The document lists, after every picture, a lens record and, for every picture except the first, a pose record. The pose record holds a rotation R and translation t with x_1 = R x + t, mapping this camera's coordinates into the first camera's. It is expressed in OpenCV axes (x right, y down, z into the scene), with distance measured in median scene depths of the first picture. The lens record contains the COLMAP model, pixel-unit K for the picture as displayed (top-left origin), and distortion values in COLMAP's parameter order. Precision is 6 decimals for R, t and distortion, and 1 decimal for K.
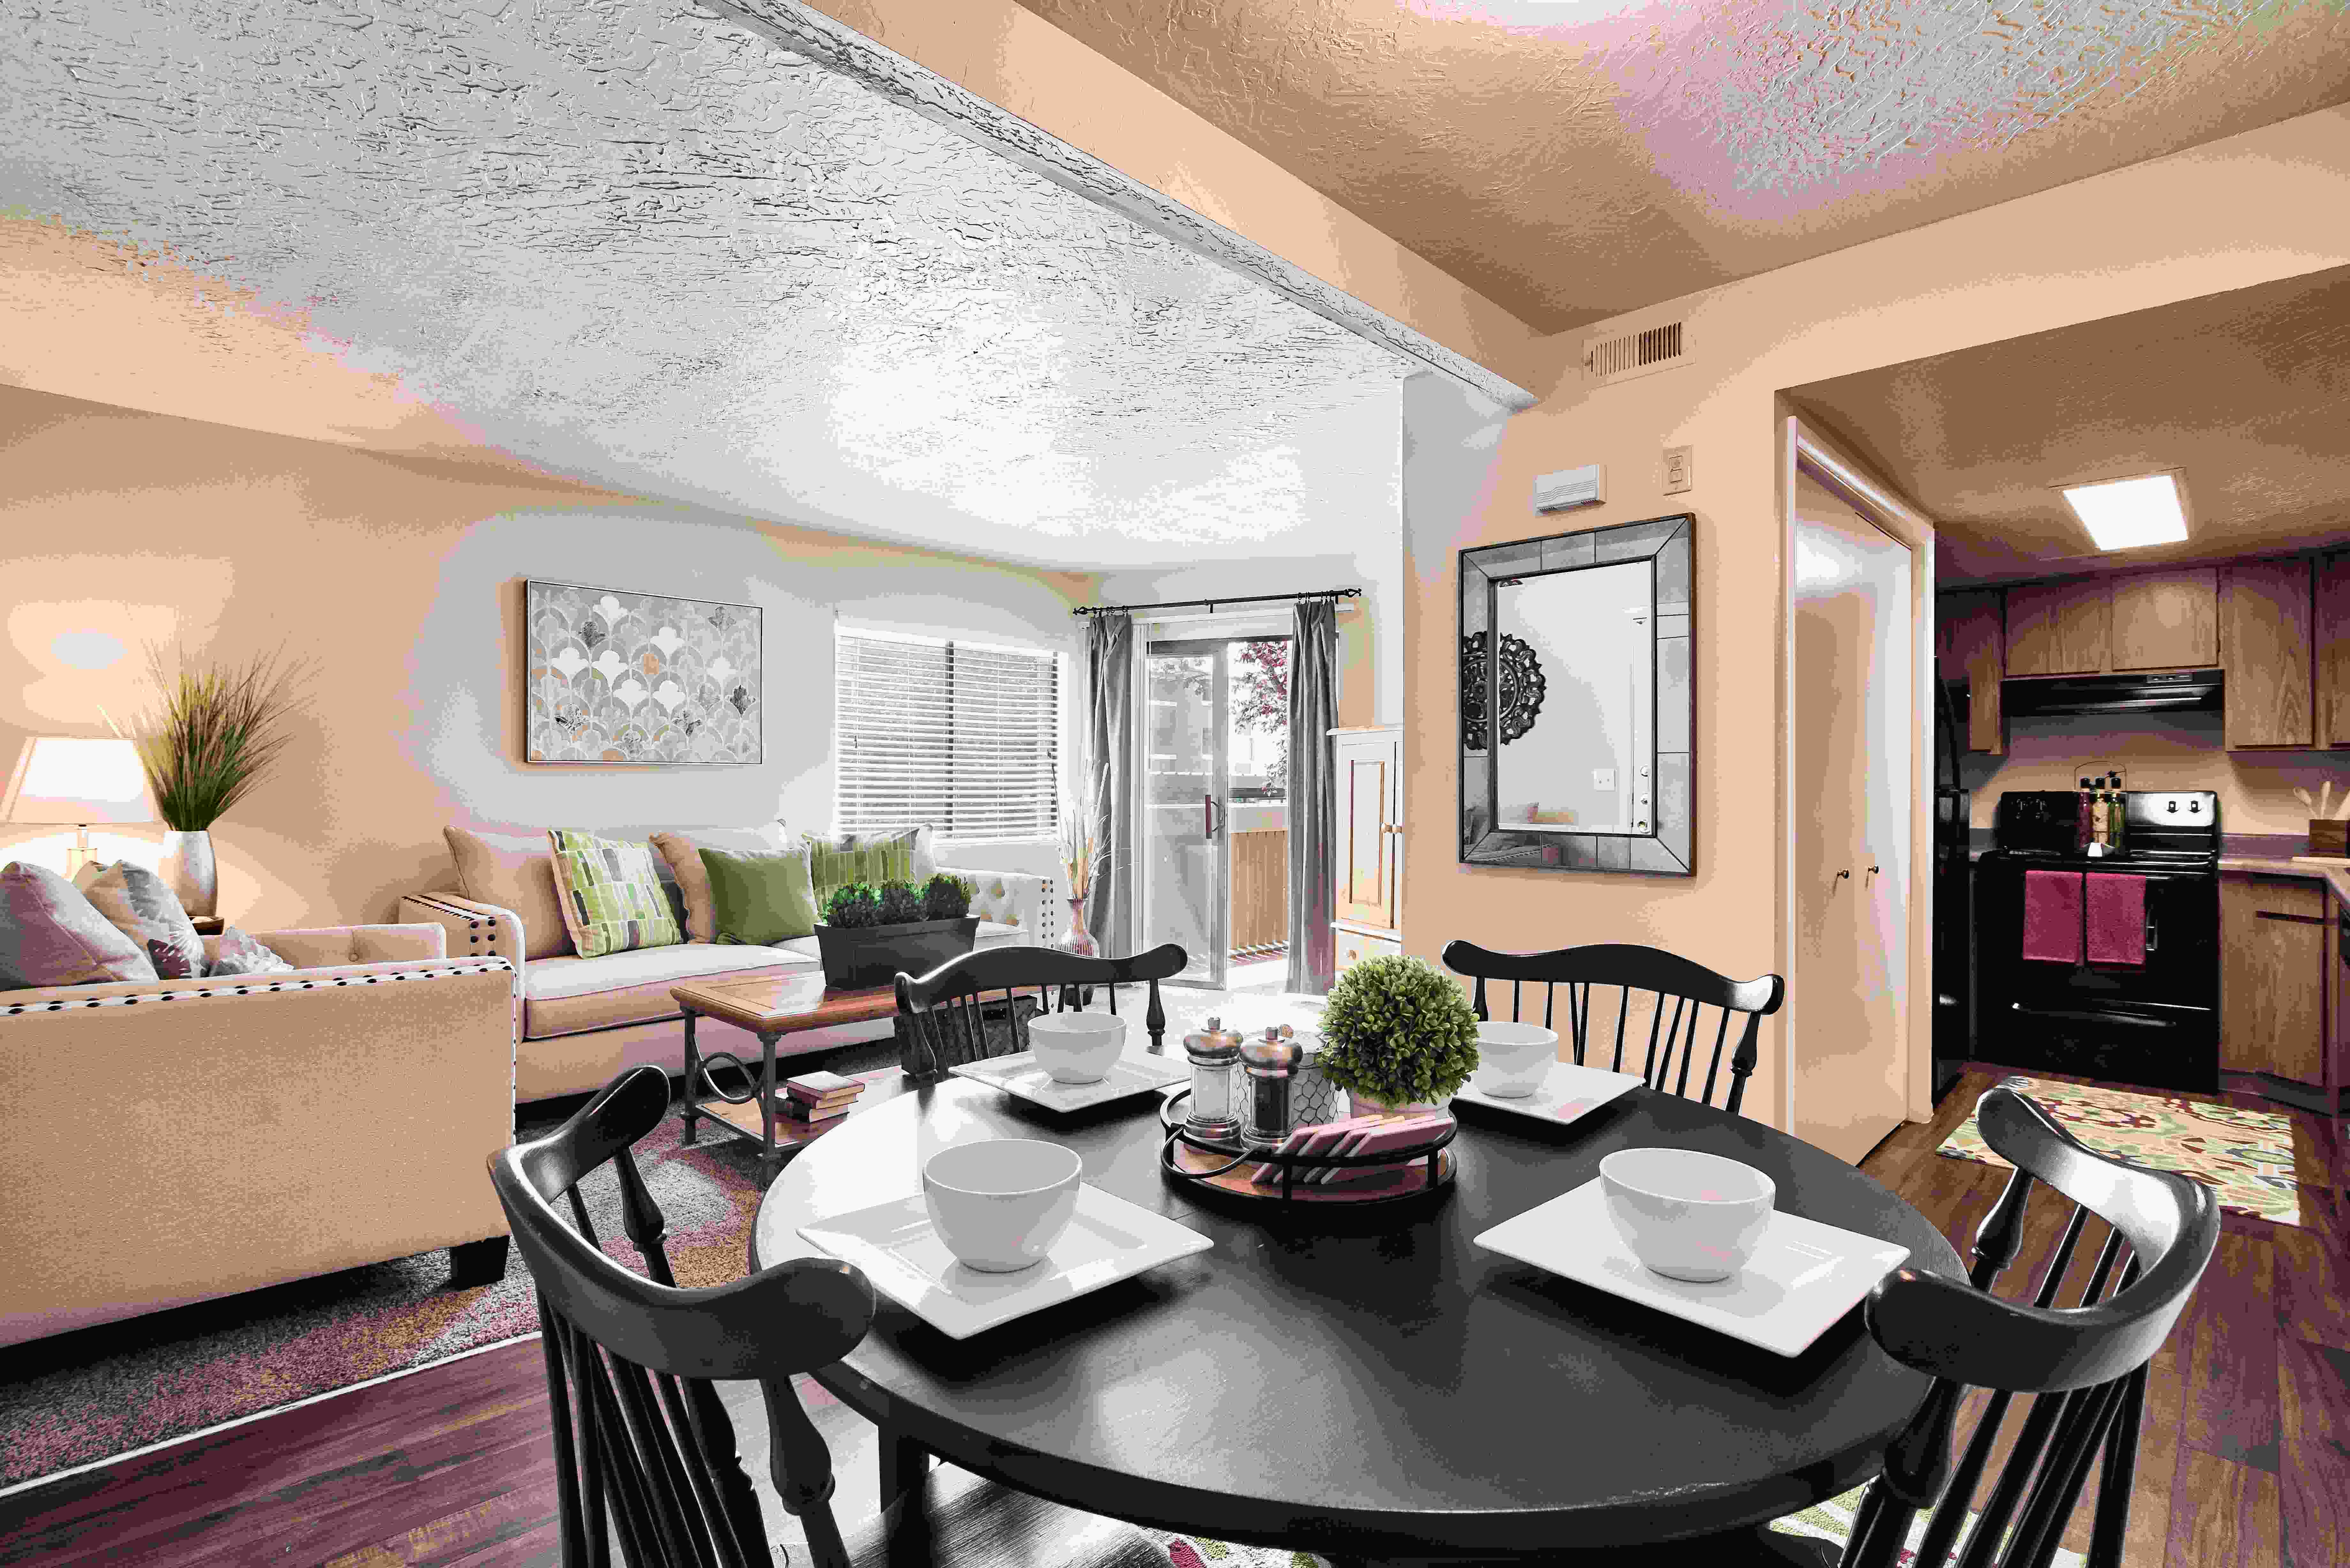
lens RADIAL K [[1105.2, 0, 1175.0], [0, 1105.2, 784.0], [0, 0, 1]] dist [-0.016180, -0.000030]
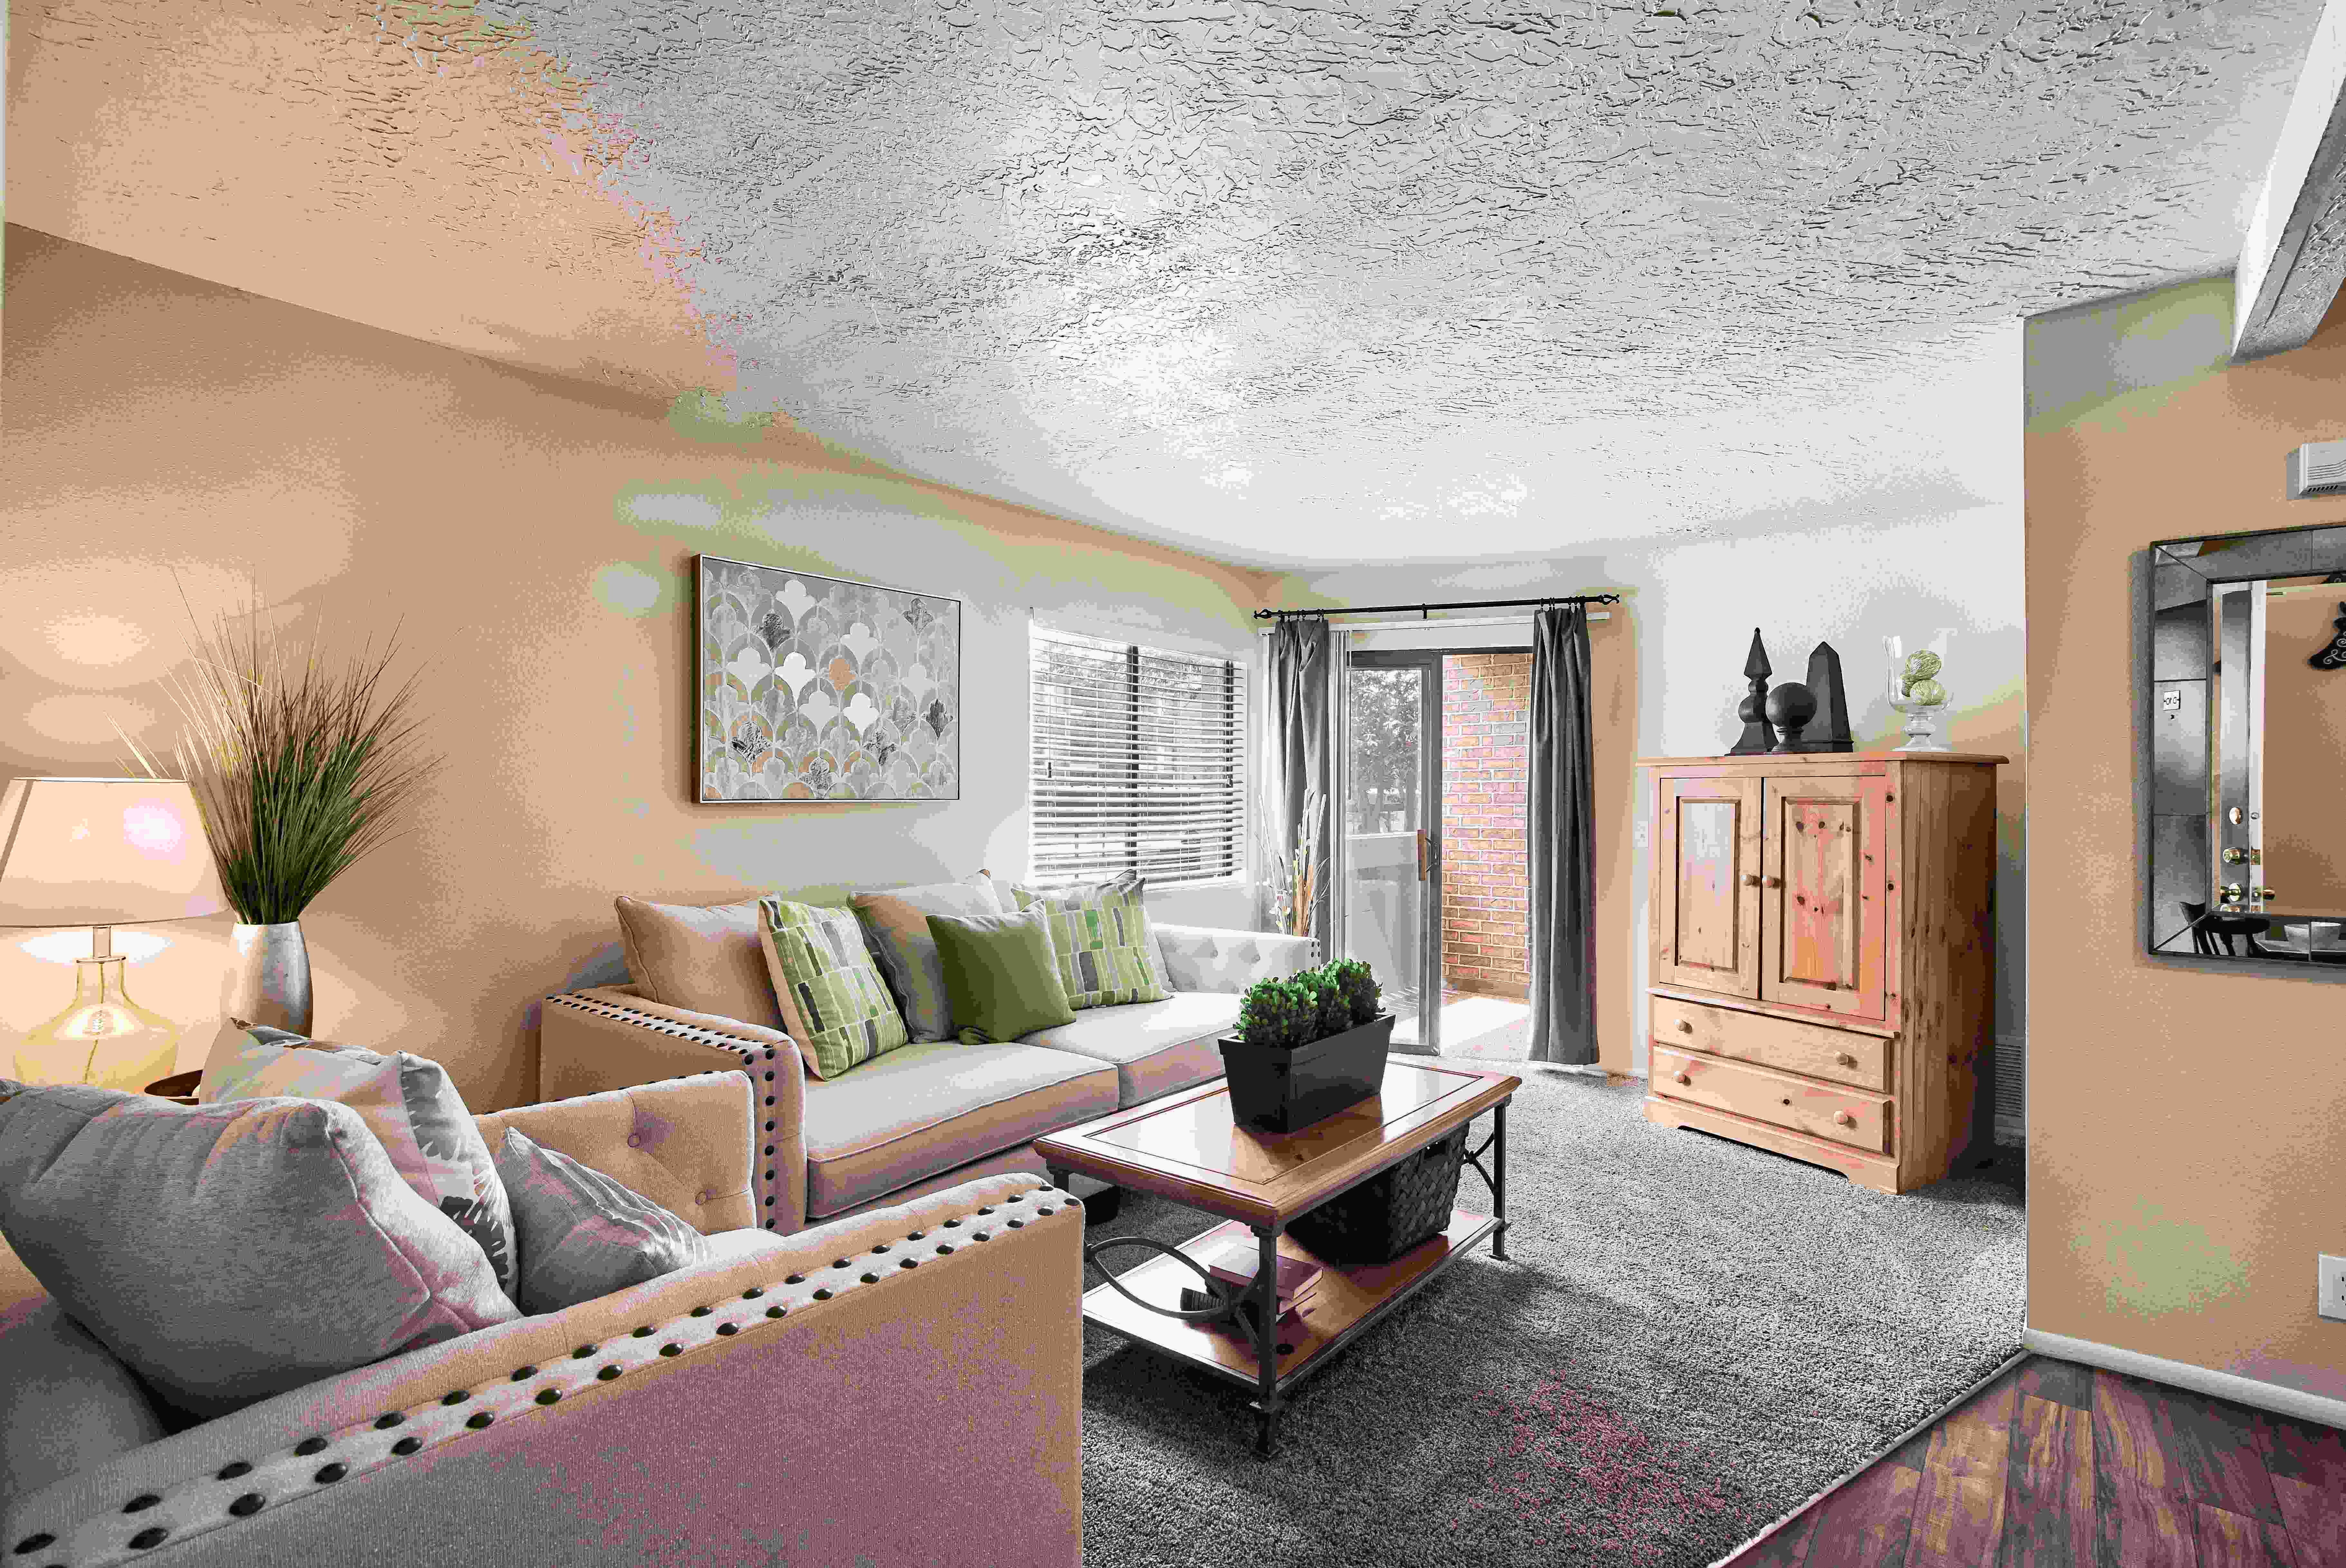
lens RADIAL K [[1088.8, 0, 1173.0], [0, 1088.8, 784.0], [0, 0, 1]] dist [0.000608, -0.000140]
pose [[0.993680, 0.002657, 0.112221, -0.344591], [-0.002129, 0.999986, -0.004822, -0.028495], [-0.112232, 0.004552, 0.993672, 0.232321]]
